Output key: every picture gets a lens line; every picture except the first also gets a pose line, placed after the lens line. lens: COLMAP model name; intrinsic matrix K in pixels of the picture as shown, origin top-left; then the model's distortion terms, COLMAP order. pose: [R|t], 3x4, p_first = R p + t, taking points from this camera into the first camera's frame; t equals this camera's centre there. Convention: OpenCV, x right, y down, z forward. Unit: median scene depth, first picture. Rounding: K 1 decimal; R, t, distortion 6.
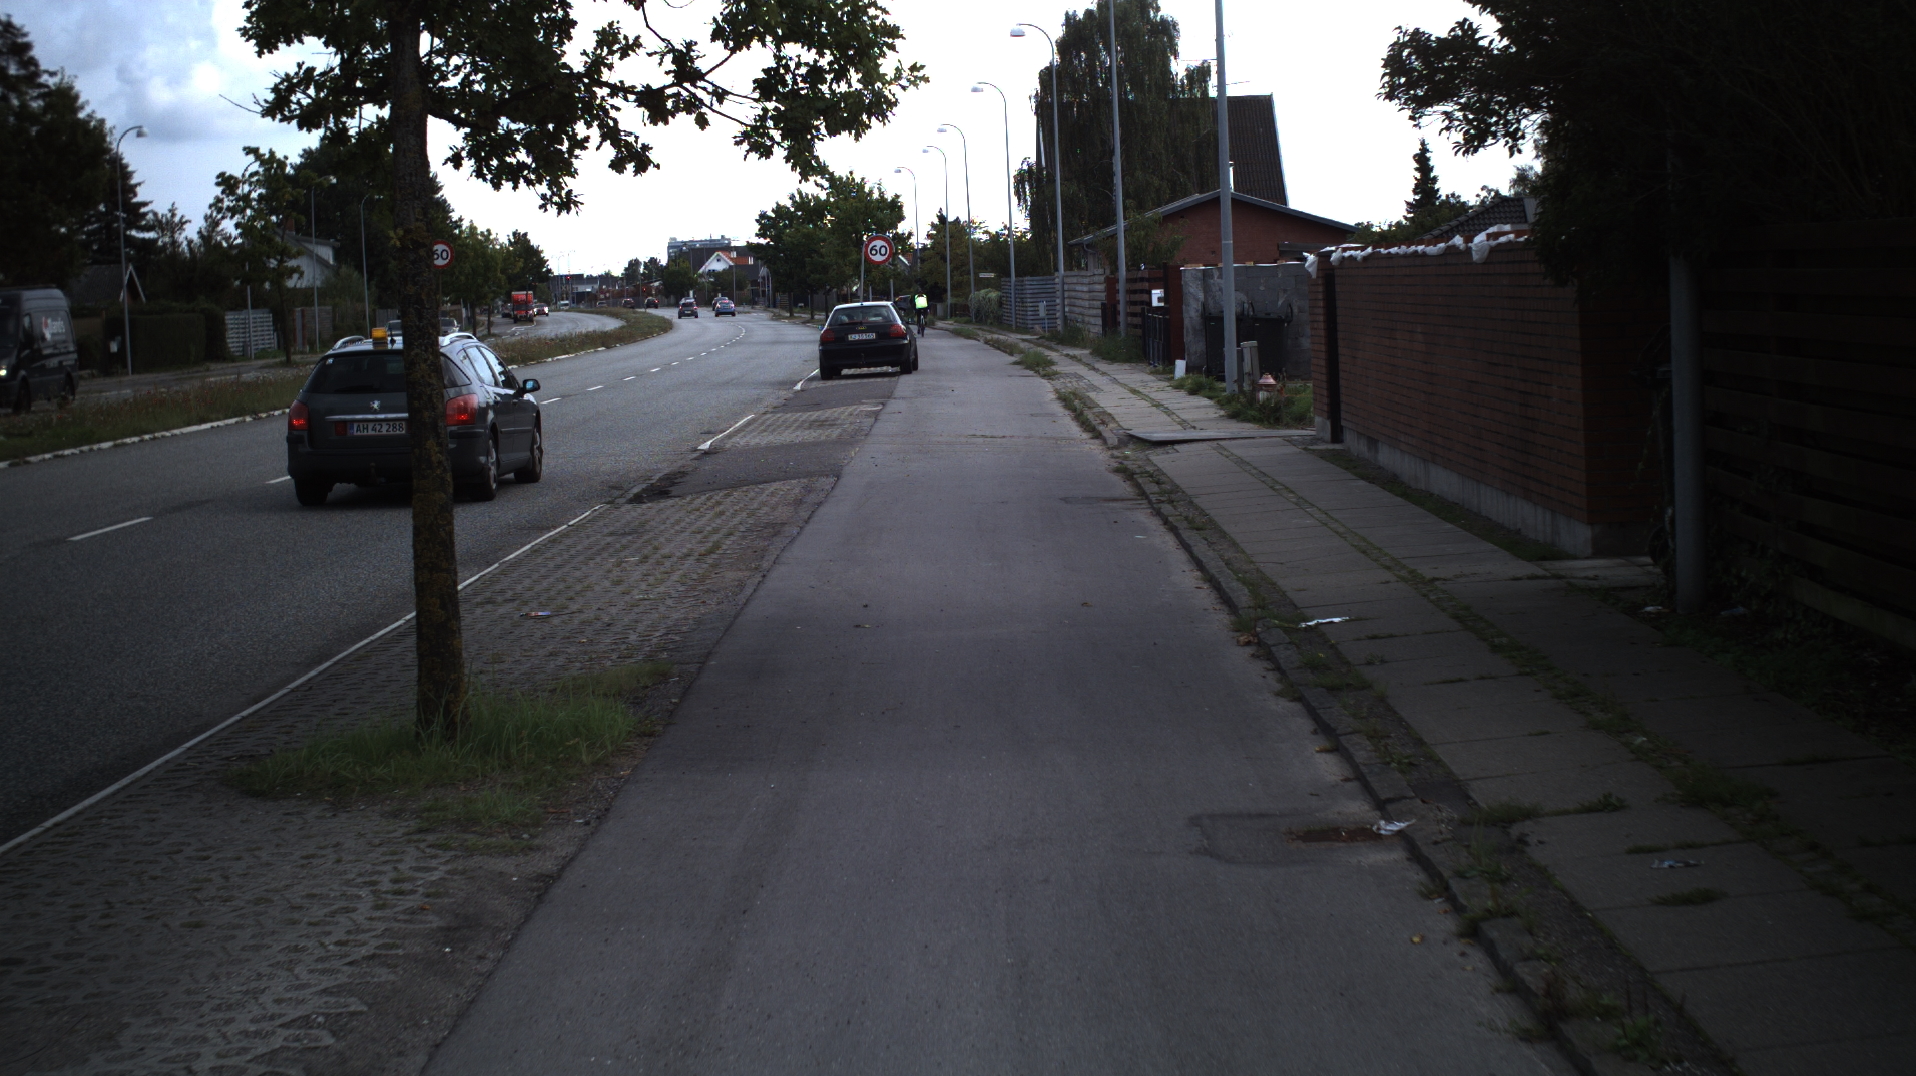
lens RADIAL K [[3476.9, 0, 960.1], [0, 3476.9, 533.8], [0, 0, 1]] dist [-0.294050, 0.000000]
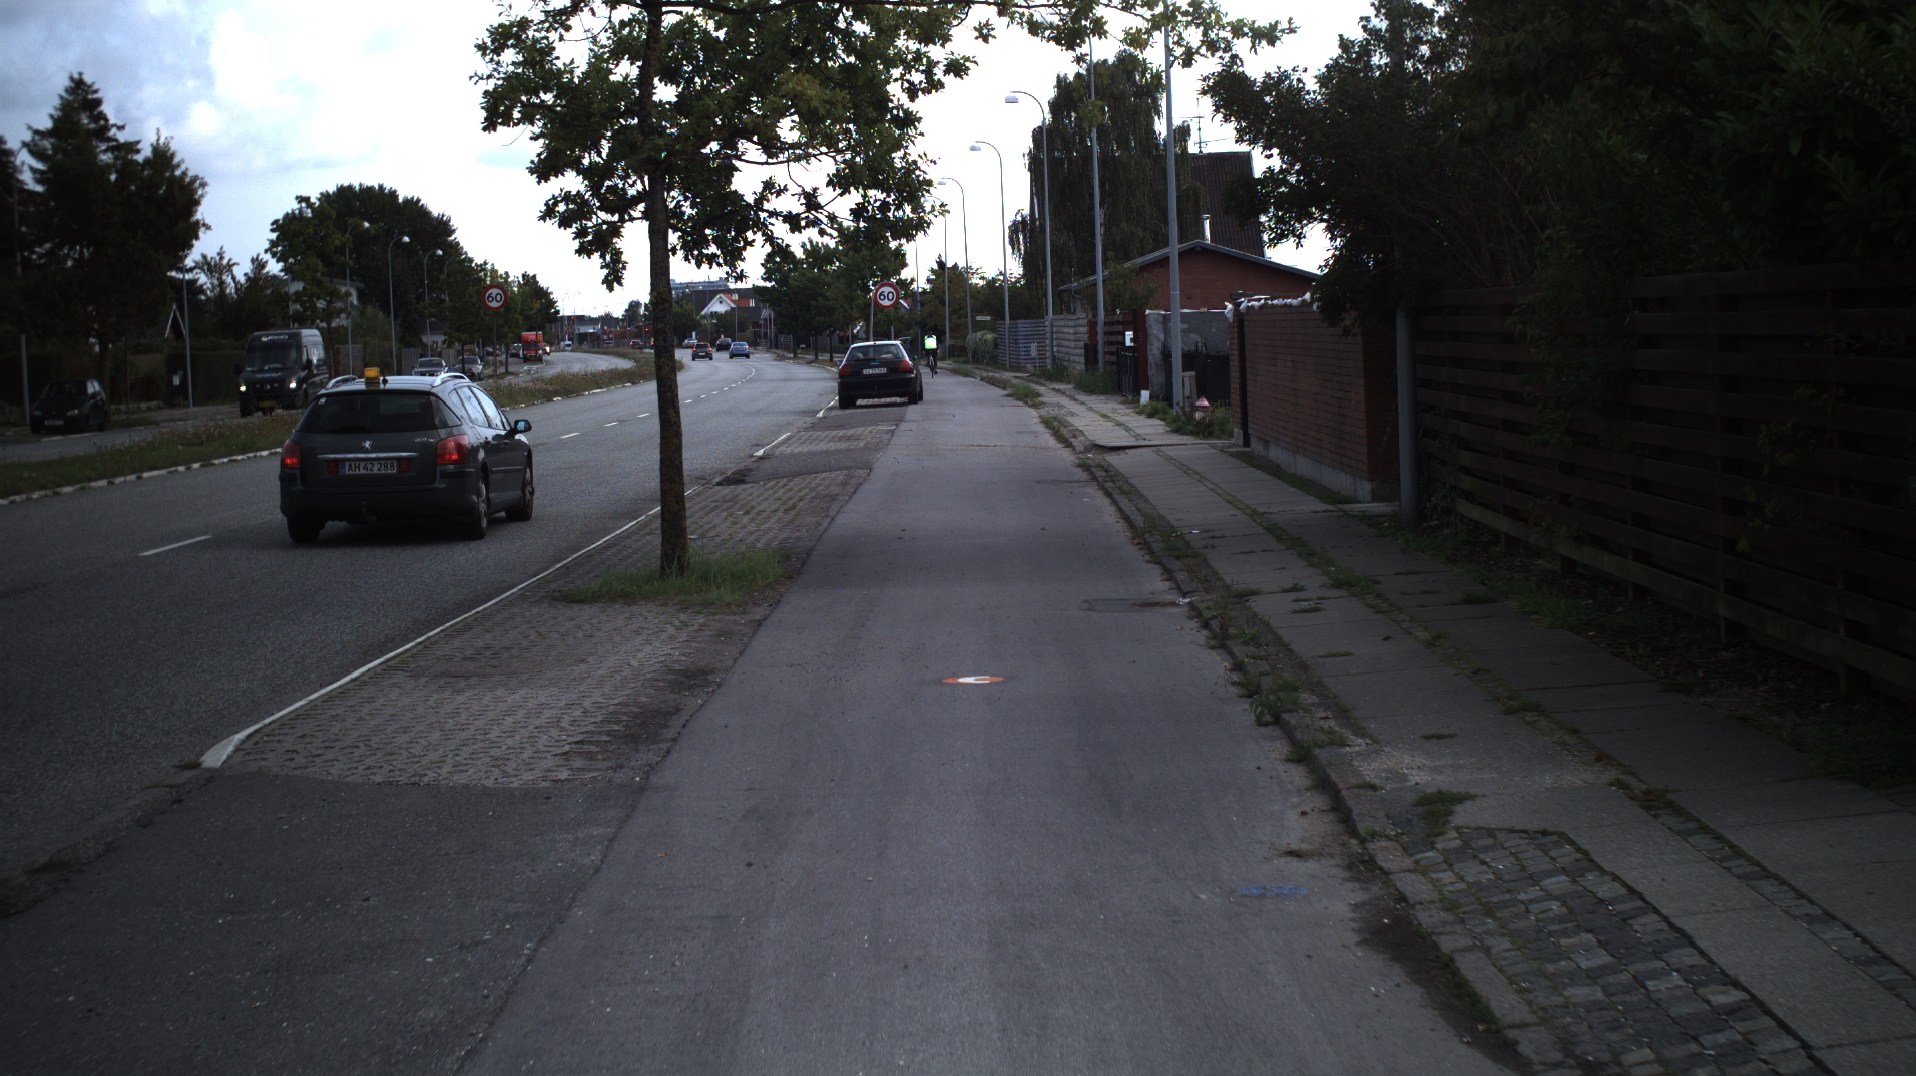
lens RADIAL K [[3476.9, 0, 957.3], [0, 3476.9, 544.7], [0, 0, 1]] dist [-0.294050, 0.000000]
pose [[0.999991, 0.004119, 0.000420, -0.001201], [-0.004115, 0.999950, -0.009153, 0.014341], [-0.000458, 0.009151, 0.999958, -0.195401]]
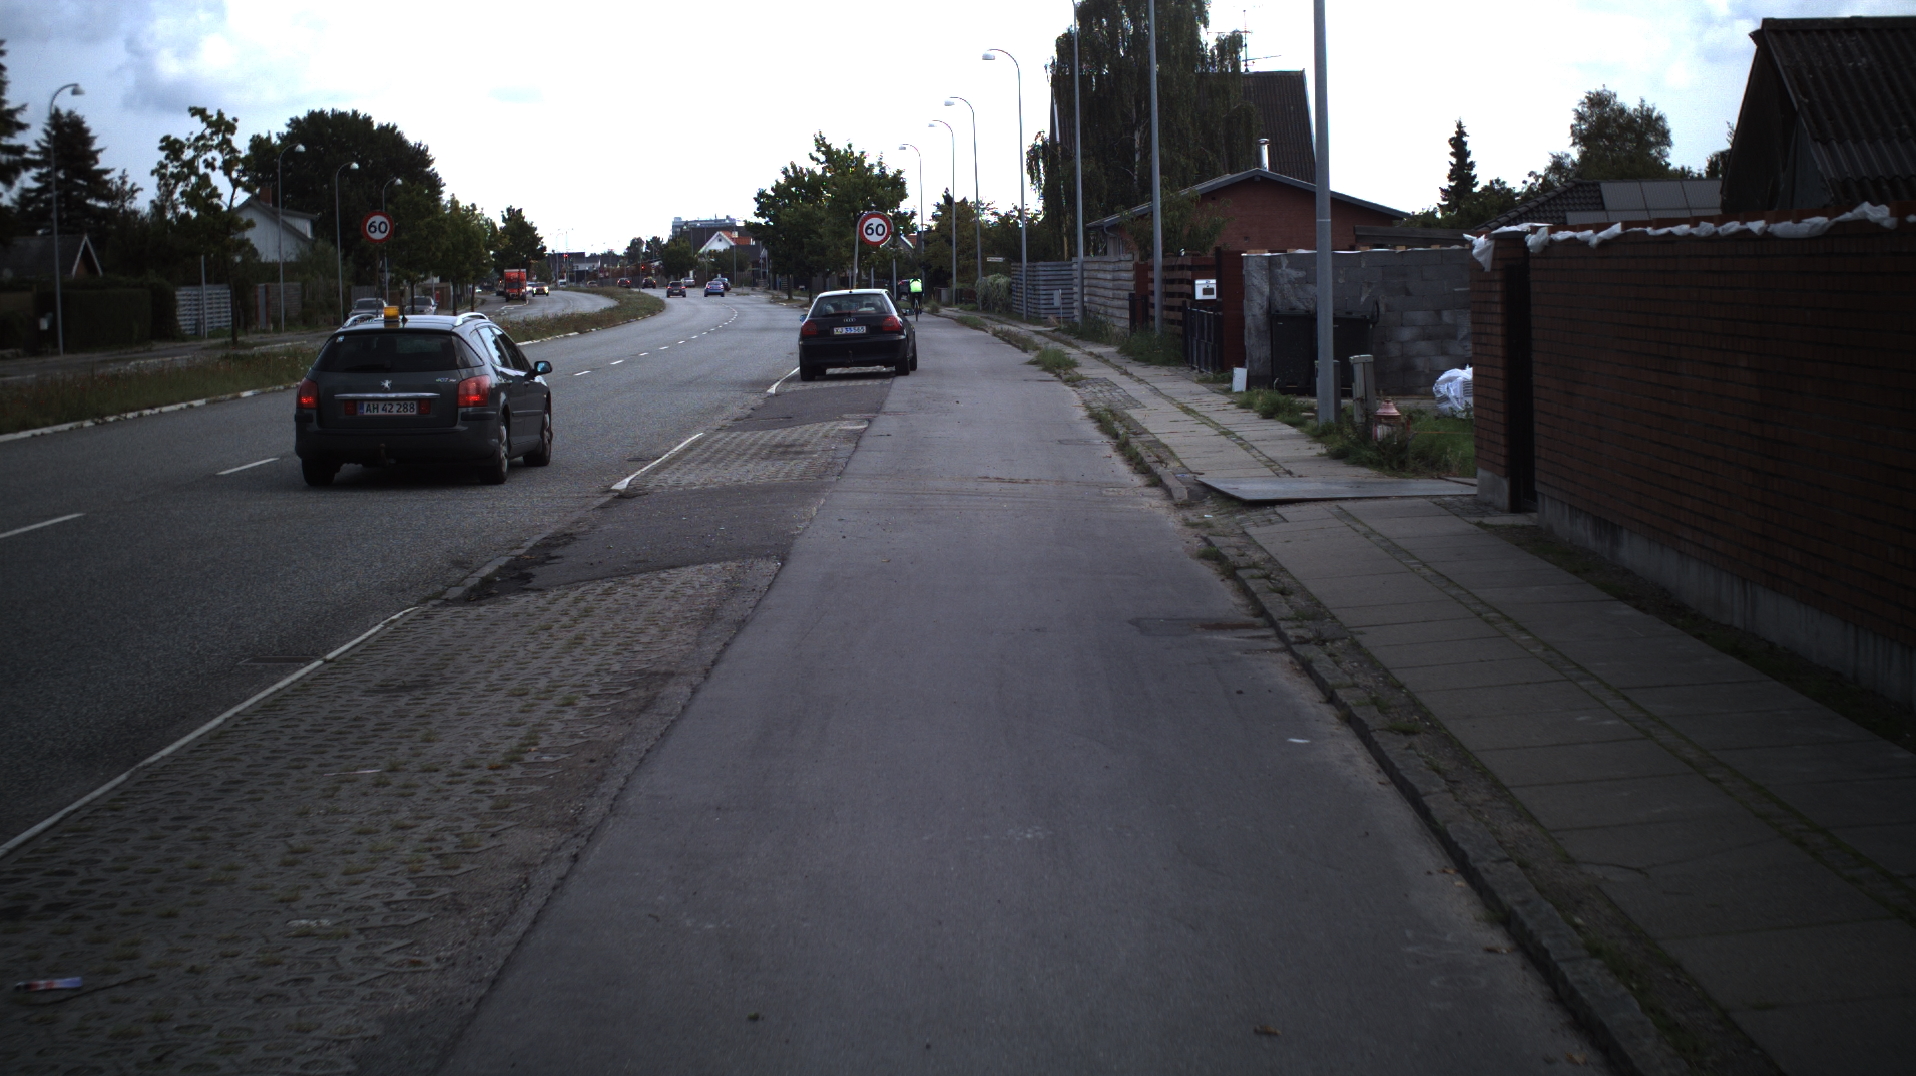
lens RADIAL K [[3476.9, 0, 976.3], [0, 3476.9, 523.4], [0, 0, 1]] dist [-0.294050, 0.000000]
pose [[0.999881, 0.014851, 0.004196, -0.000726], [-0.014858, 0.999888, 0.001565, -0.014441], [-0.004173, -0.001627, 0.999990, 0.195157]]
